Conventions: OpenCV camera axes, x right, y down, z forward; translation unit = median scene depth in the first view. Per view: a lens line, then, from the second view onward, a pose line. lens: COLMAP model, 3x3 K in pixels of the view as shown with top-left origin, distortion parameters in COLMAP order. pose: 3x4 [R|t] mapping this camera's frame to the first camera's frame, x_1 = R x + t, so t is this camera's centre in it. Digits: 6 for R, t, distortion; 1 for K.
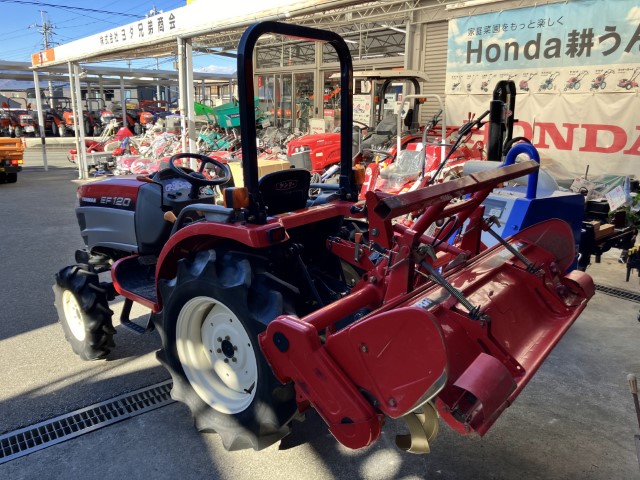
lens RADIAL K [[526.4, 0, 317.1], [0, 526.4, 242.8], [0, 0, 1]] dist [-0.015829, -0.032163]
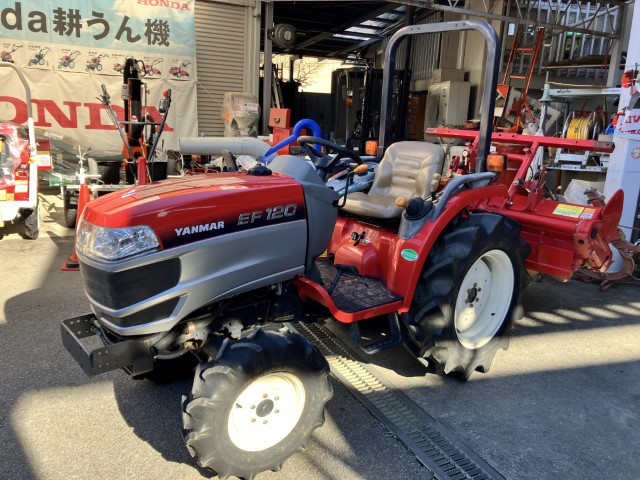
lens RADIAL K [[526.4, 0, 317.4], [0, 526.4, 237.5], [0, 0, 1]] dist [-0.015829, -0.032163]
pose [[0.210193, -0.207691, 0.955345, -0.445625], [0.169761, 0.970084, 0.173545, -0.068673], [-0.962808, 0.125702, 0.239163, 0.336422]]
